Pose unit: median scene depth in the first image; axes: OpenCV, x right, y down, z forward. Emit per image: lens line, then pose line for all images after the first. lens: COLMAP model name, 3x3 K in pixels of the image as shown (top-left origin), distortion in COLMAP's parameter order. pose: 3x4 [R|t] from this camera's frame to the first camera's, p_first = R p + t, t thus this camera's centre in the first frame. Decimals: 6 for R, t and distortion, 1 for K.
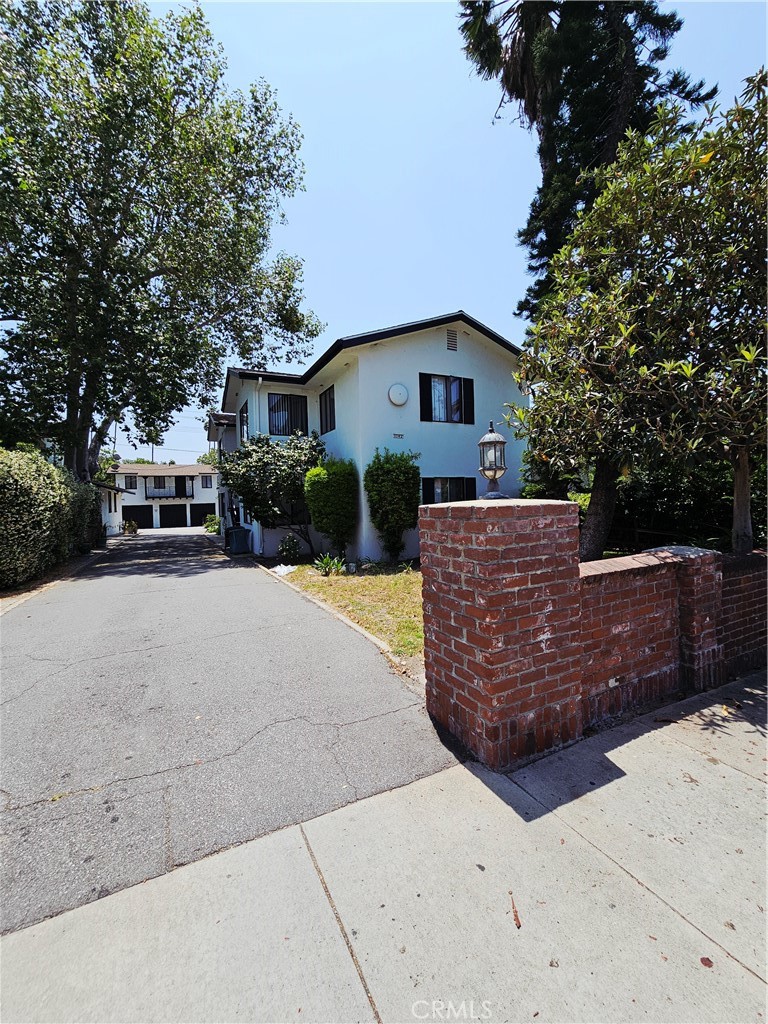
lens RADIAL K [[421.0, 0, 383.8], [0, 421.0, 511.4], [0, 0, 1]] dist [0.000856, -0.000971]
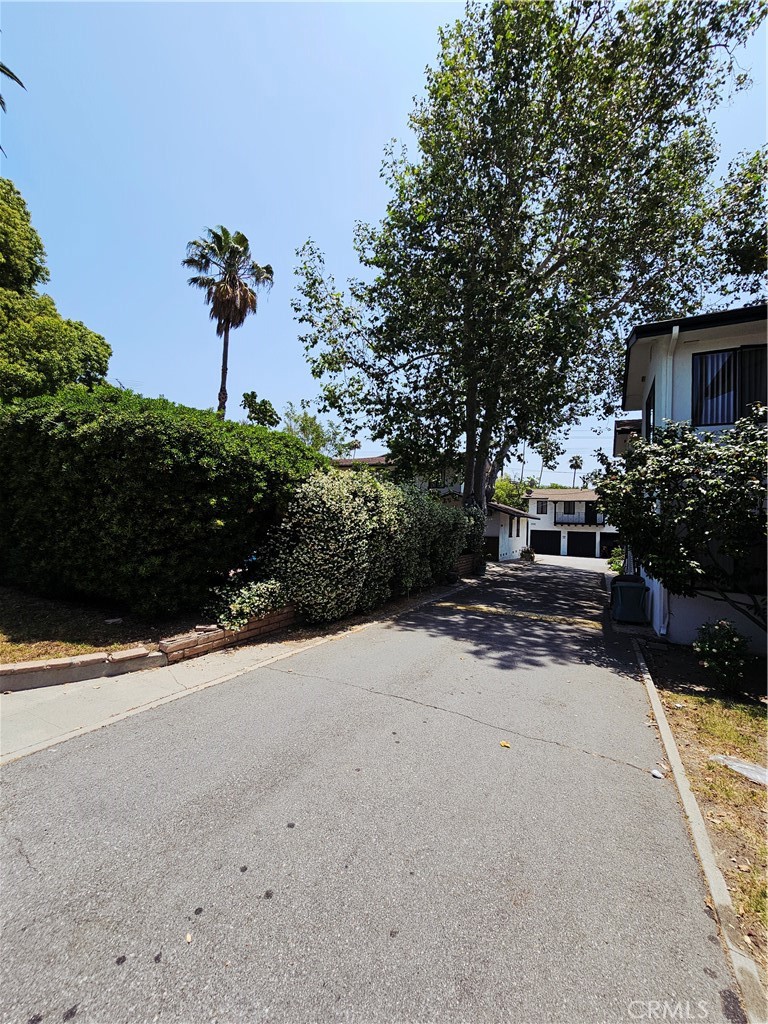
lens RADIAL K [[421.0, 0, 383.5], [0, 421.0, 508.7], [0, 0, 1]] dist [0.000856, -0.000971]
pose [[0.596114, 0.017467, -0.802710, -0.072734], [-0.071135, 0.996981, -0.031132, -0.028227], [0.799742, 0.075660, 0.595557, 0.389734]]
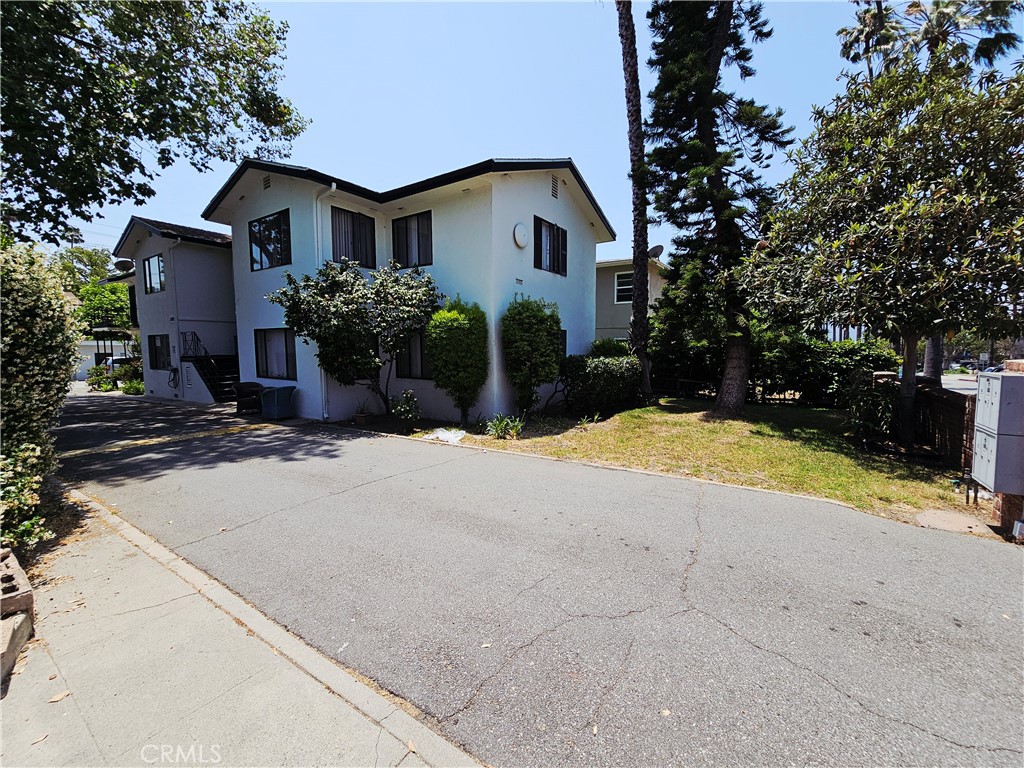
lens RADIAL K [[421.0, 0, 513.1], [0, 421.0, 383.0], [0, 0, 1]] dist [0.000856, -0.000971]
pose [[0.863424, -0.020123, 0.504077, -0.425361], [-0.007110, 0.998620, 0.052043, -0.005097], [-0.504428, -0.048519, 0.862089, 0.194025]]
